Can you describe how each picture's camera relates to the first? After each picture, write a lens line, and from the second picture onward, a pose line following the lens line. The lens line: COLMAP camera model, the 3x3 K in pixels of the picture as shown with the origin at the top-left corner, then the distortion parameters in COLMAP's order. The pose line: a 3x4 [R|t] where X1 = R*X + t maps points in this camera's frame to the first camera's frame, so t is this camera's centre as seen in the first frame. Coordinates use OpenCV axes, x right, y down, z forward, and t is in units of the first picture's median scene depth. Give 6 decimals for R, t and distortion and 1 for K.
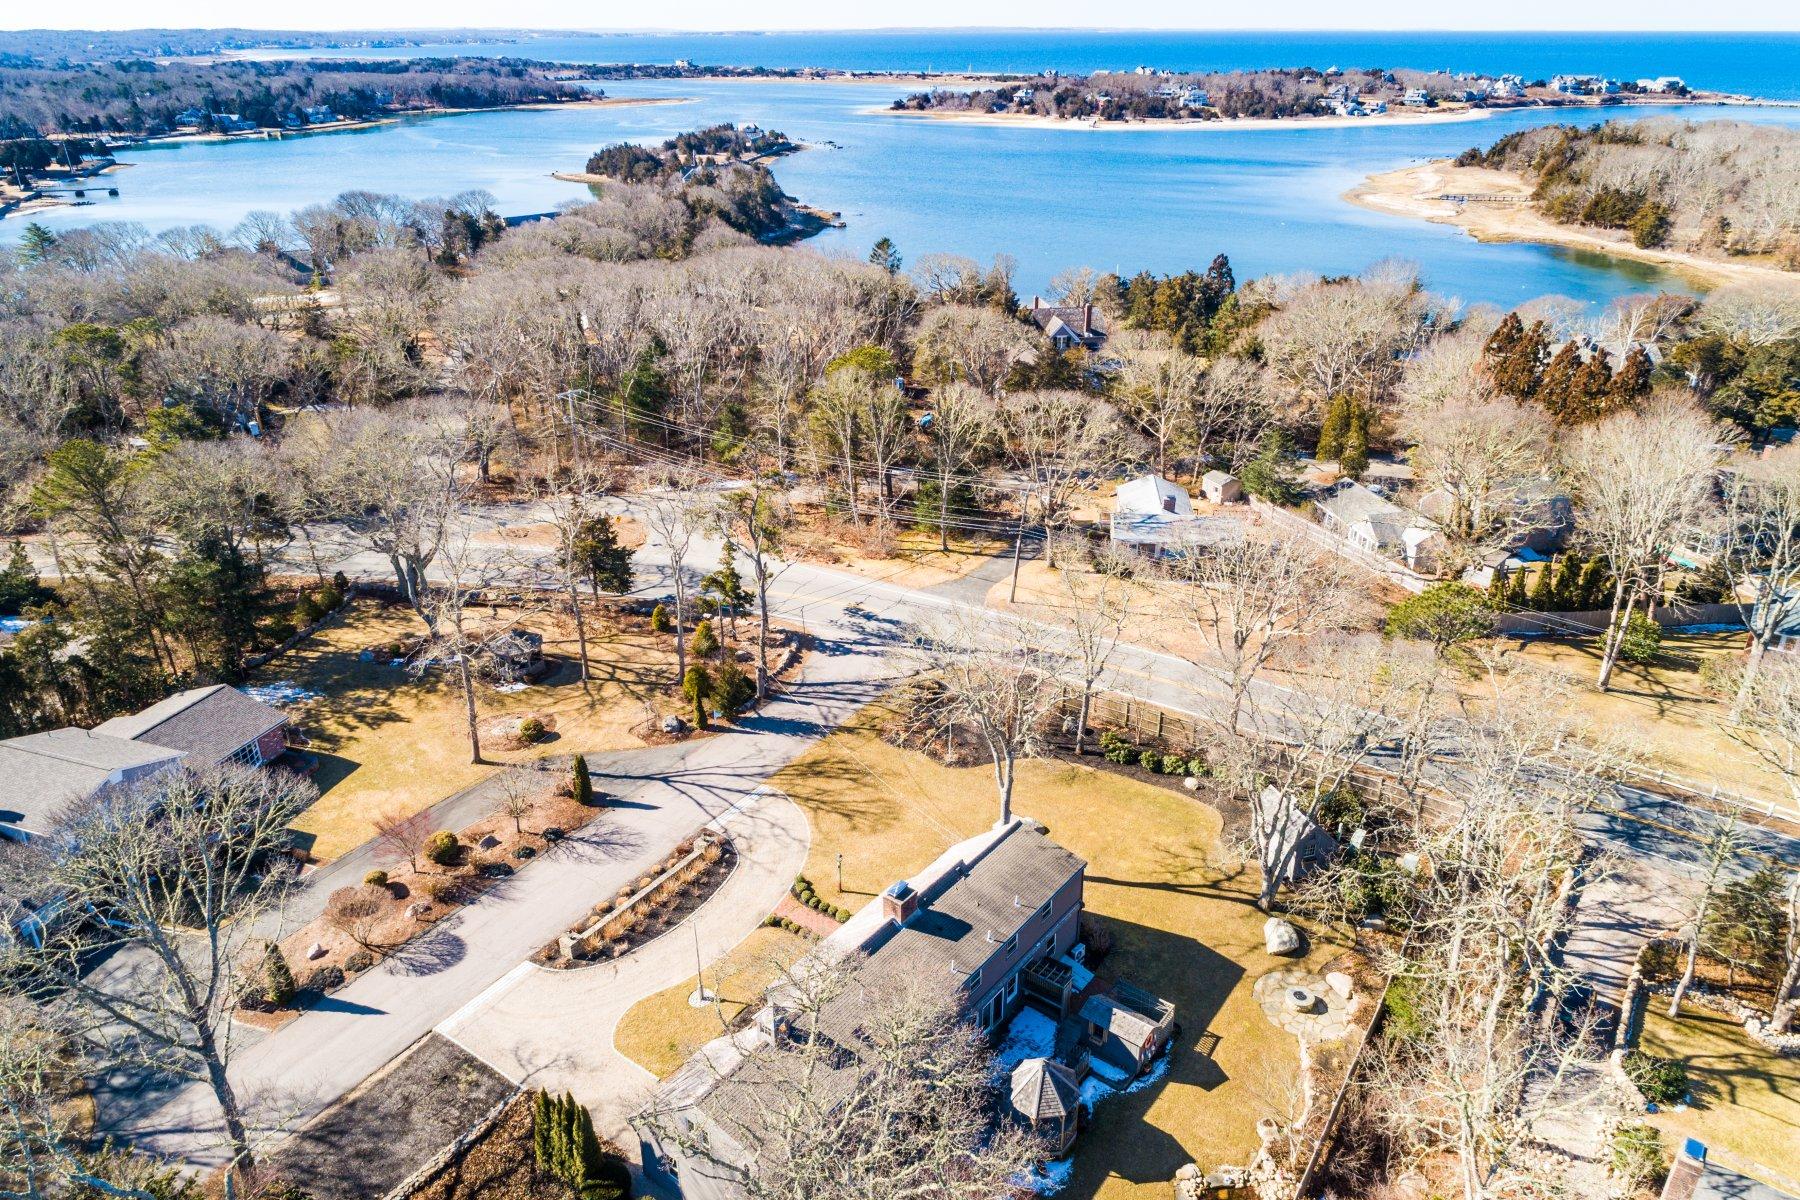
lens RADIAL K [[1280.3, 0, 900.0], [0, 1280.3, 600.0], [0, 0, 1]] dist [-0.010162, 0.009831]
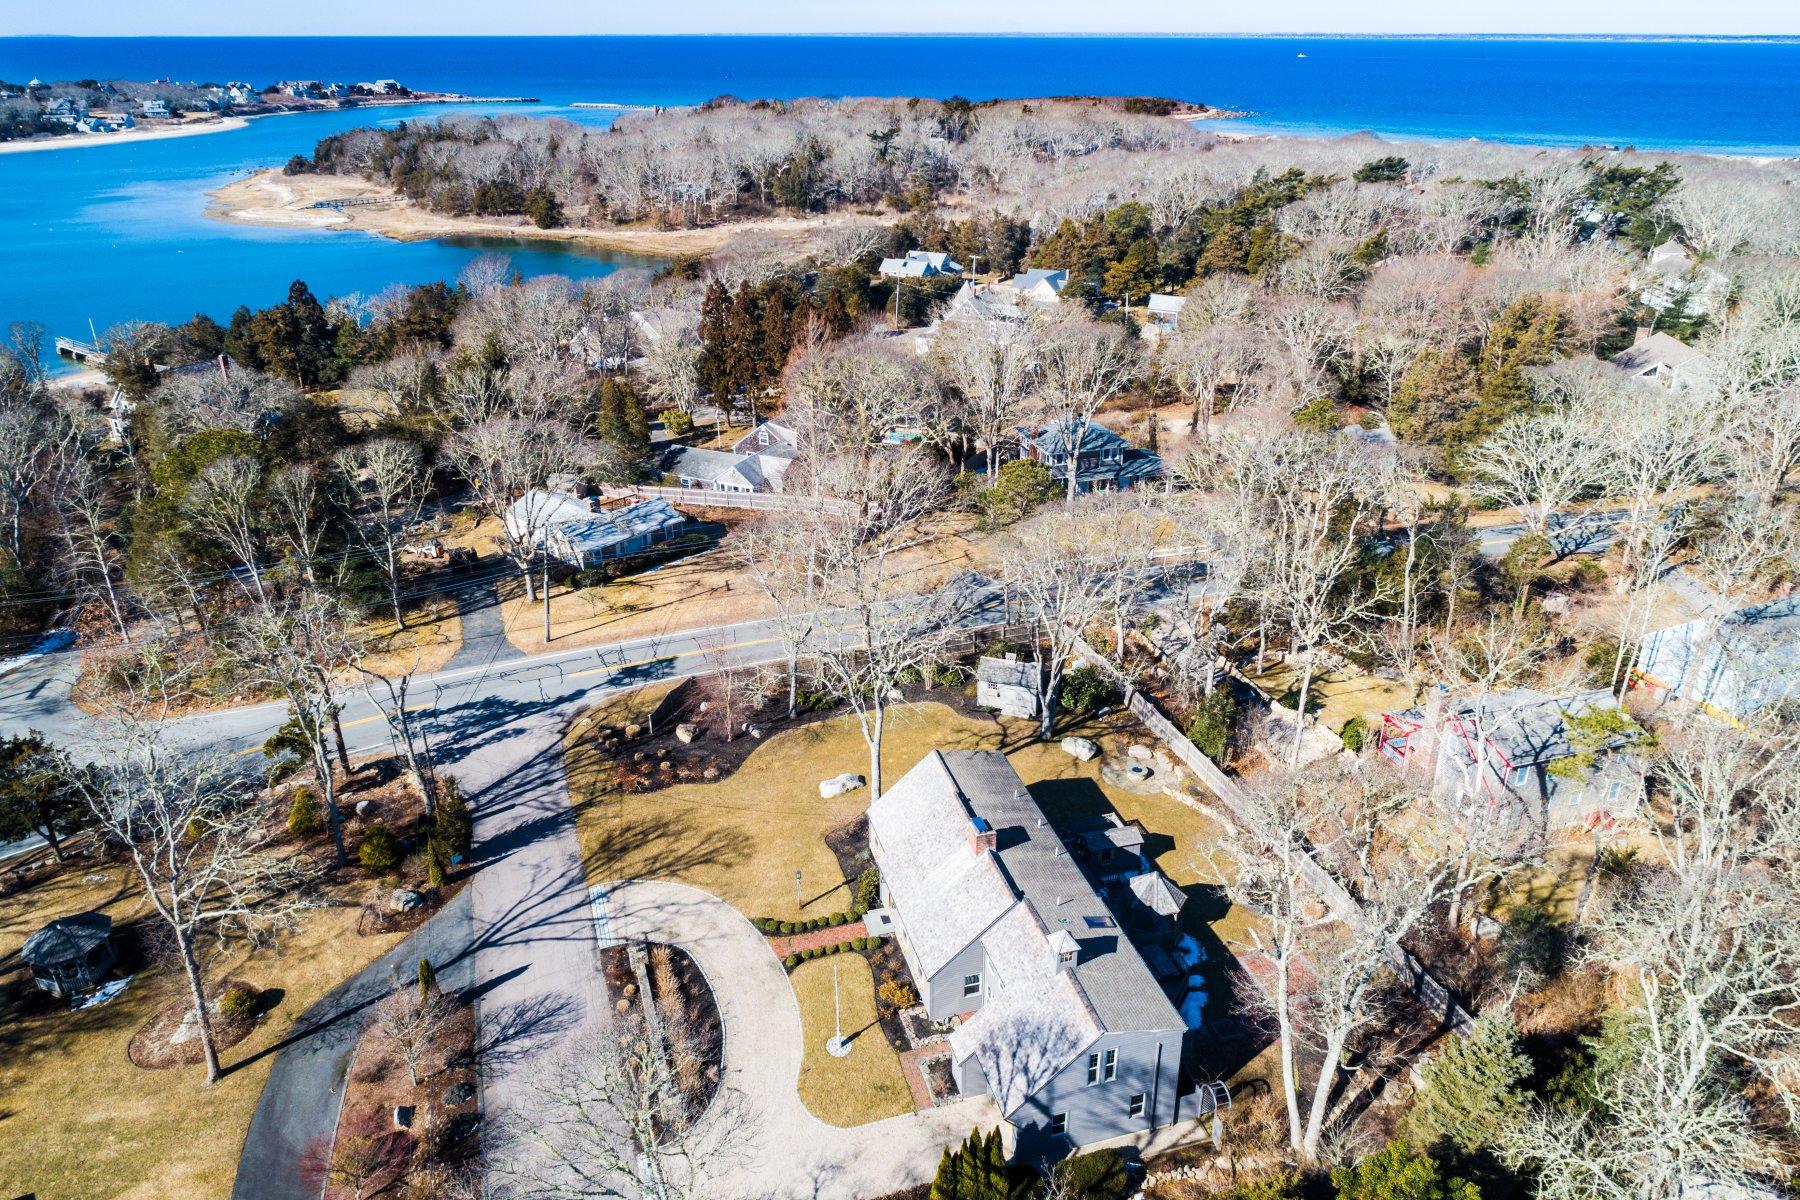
lens RADIAL K [[1237.1, 0, 900.0], [0, 1237.1, 600.0], [0, 0, 1]] dist [-0.008498, 0.004556]
pose [[0.590865, -0.337675, 0.732703, -0.127145], [0.330304, 0.929840, 0.162164, -0.027031], [-0.736055, 0.146198, 0.660946, 0.049749]]
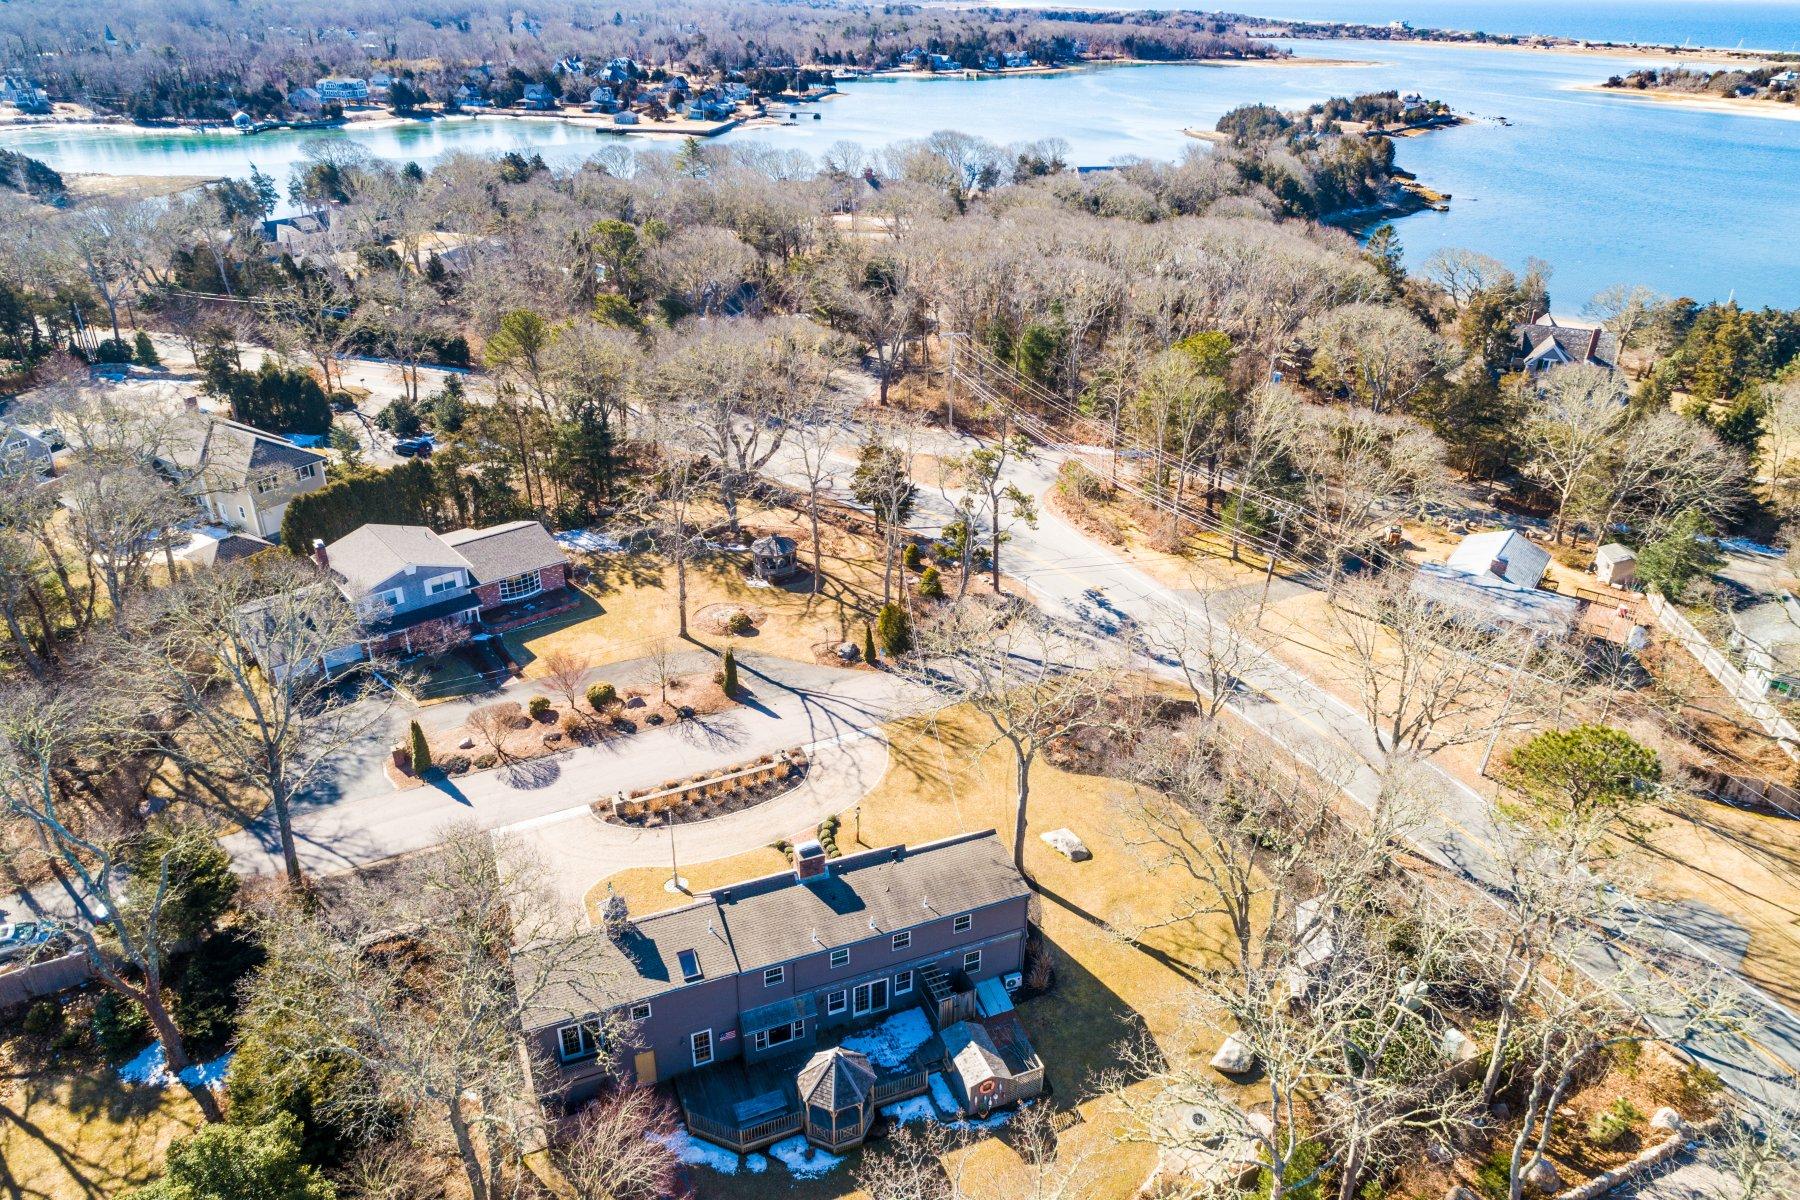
lens RADIAL K [[1237.1, 0, 900.0], [0, 1237.1, 600.0], [0, 0, 1]] dist [-0.008498, 0.004556]
pose [[0.857437, 0.246723, -0.451585, 0.078280], [-0.227260, 0.968905, 0.097855, -0.013645], [0.461686, 0.018723, 0.886846, 0.025116]]
